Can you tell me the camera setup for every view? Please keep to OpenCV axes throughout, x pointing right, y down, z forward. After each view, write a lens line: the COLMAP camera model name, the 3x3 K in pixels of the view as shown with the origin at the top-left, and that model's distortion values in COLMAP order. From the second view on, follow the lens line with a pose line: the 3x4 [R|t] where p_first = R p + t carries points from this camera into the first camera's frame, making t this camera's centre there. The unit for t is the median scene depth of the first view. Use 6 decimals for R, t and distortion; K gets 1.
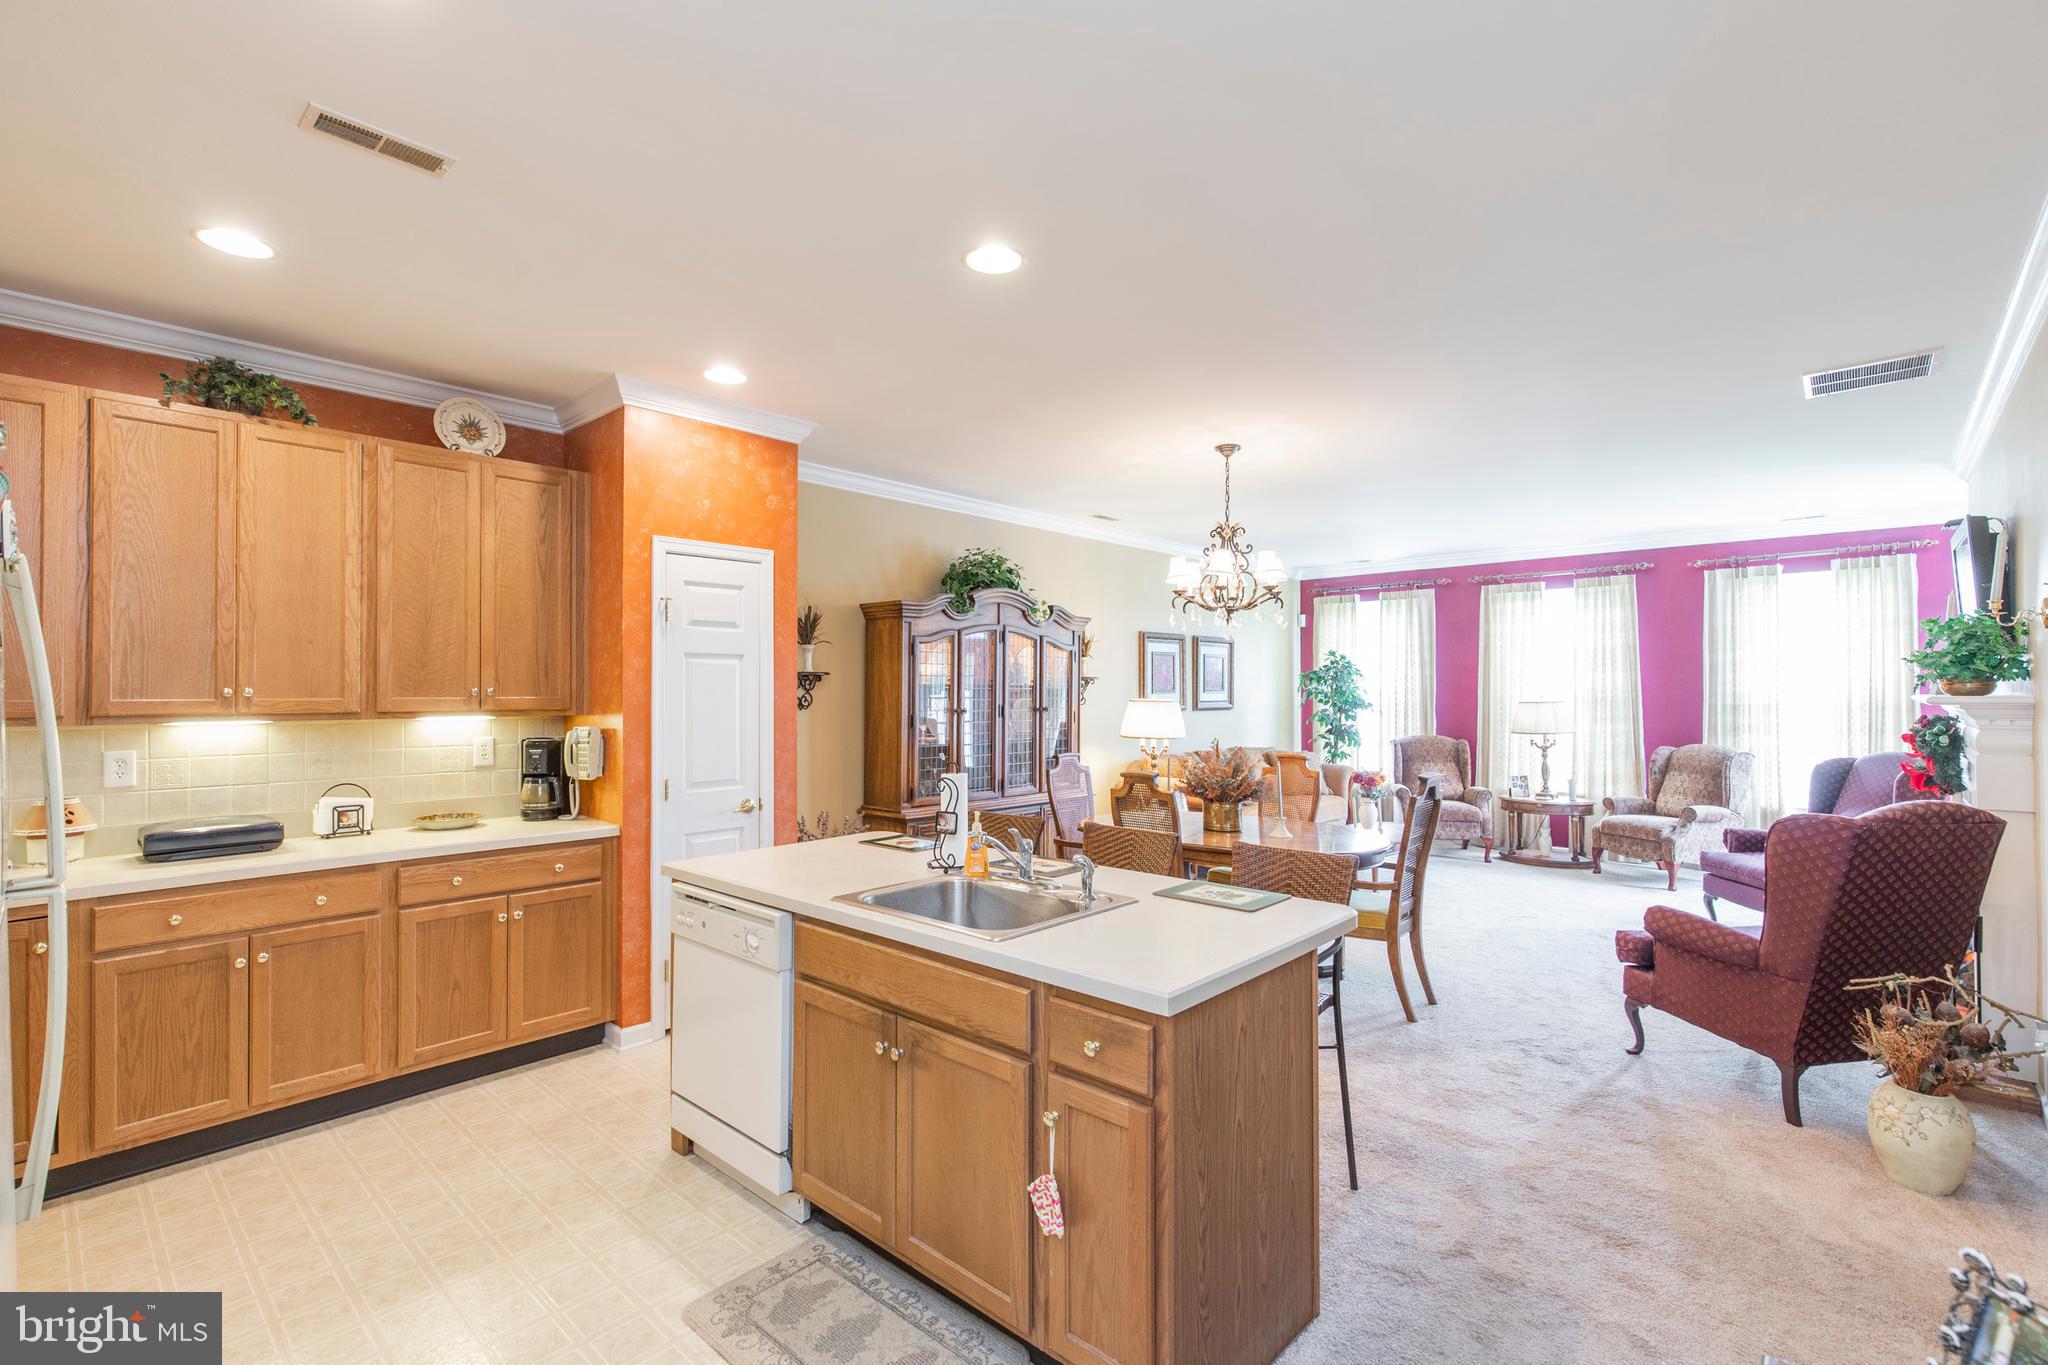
lens RADIAL K [[925.6, 0, 1032.5], [0, 925.6, 682.8], [0, 0, 1]] dist [0.010213, -0.003054]
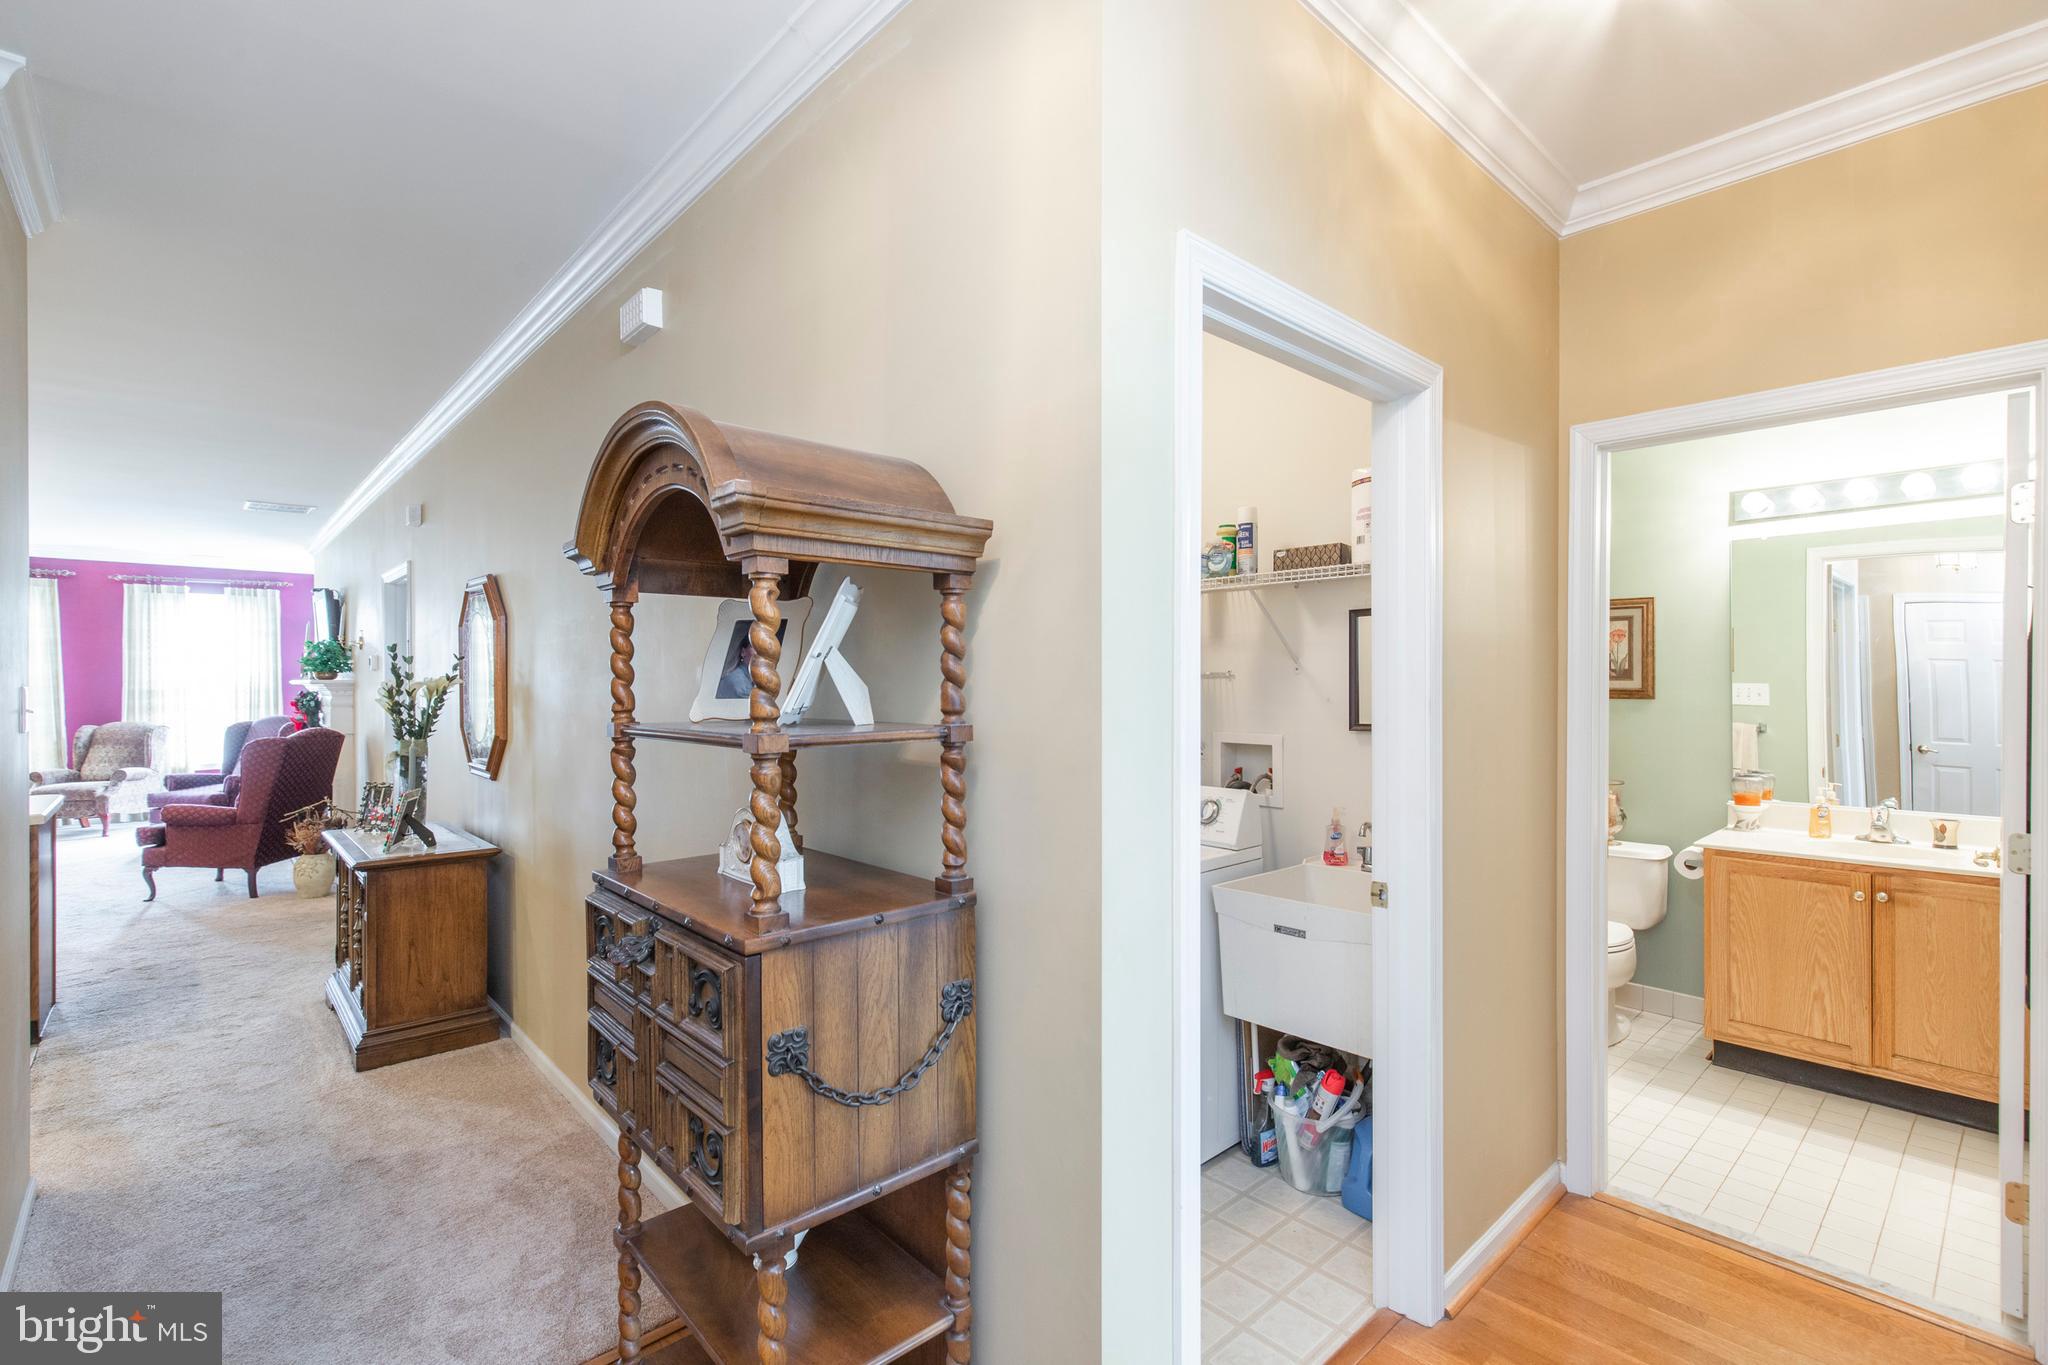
lens RADIAL K [[925.6, 0, 1015.2], [0, 925.6, 686.5], [0, 0, 1]] dist [0.010213, -0.003054]
pose [[0.109385, -0.003233, 0.993994, -0.404375], [-0.006466, 0.999971, 0.003964, 0.005432], [-0.993978, -0.006861, 0.109361, -0.340452]]
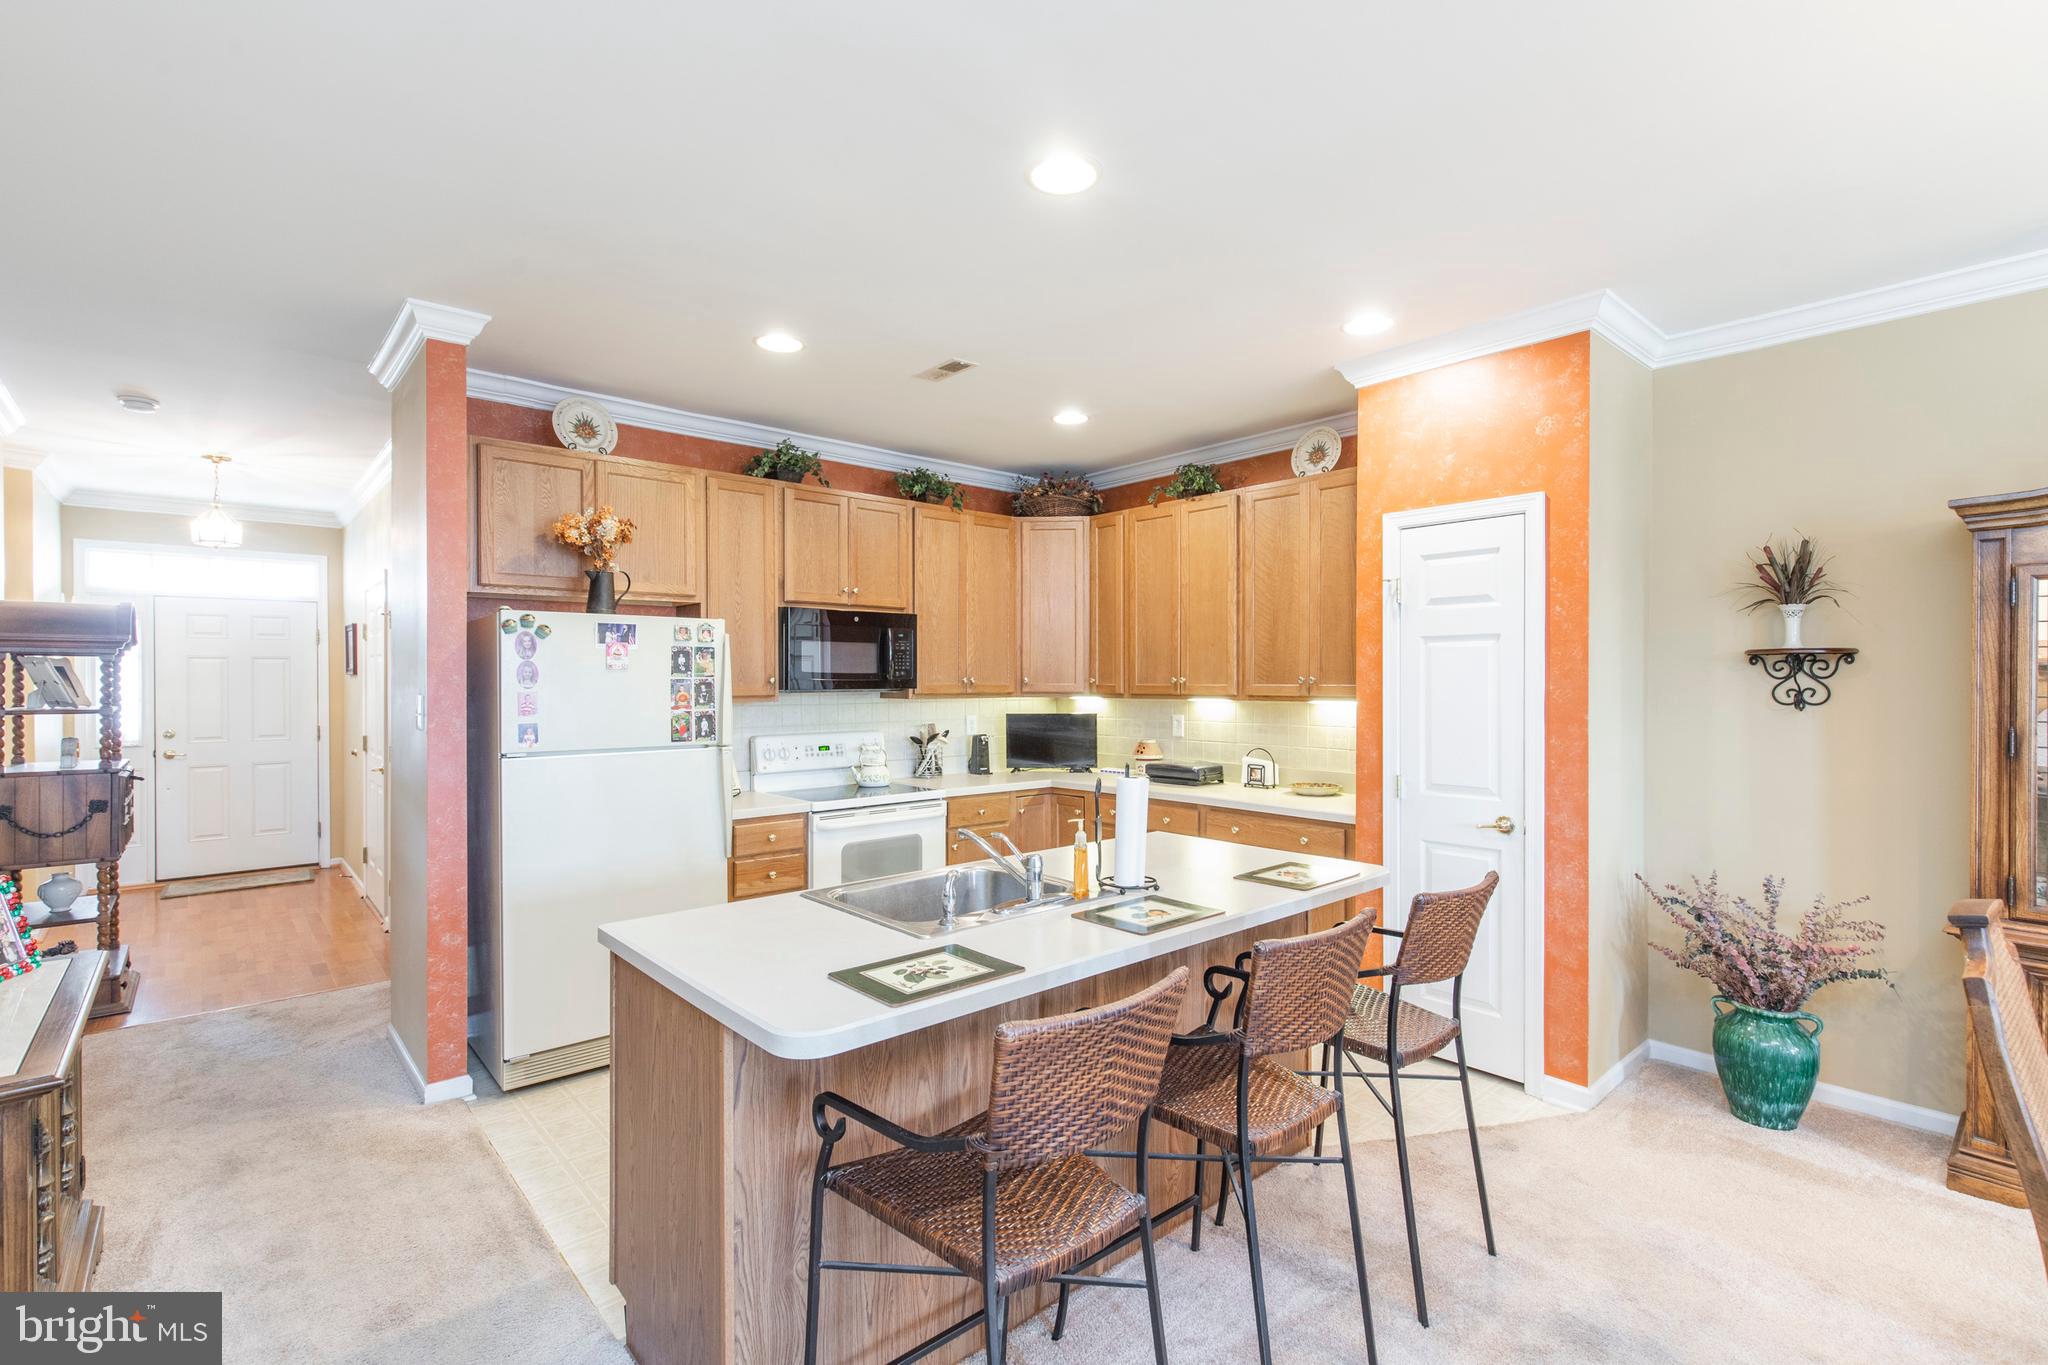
lens RADIAL K [[925.6, 0, 1026.6], [0, 925.6, 682.8], [0, 0, 1]] dist [0.010213, -0.003054]
pose [[-0.116150, 0.003595, -0.993225, 0.513093], [0.009313, 0.999953, 0.002530, 0.005938], [0.993188, -0.008957, -0.116178, 0.670295]]
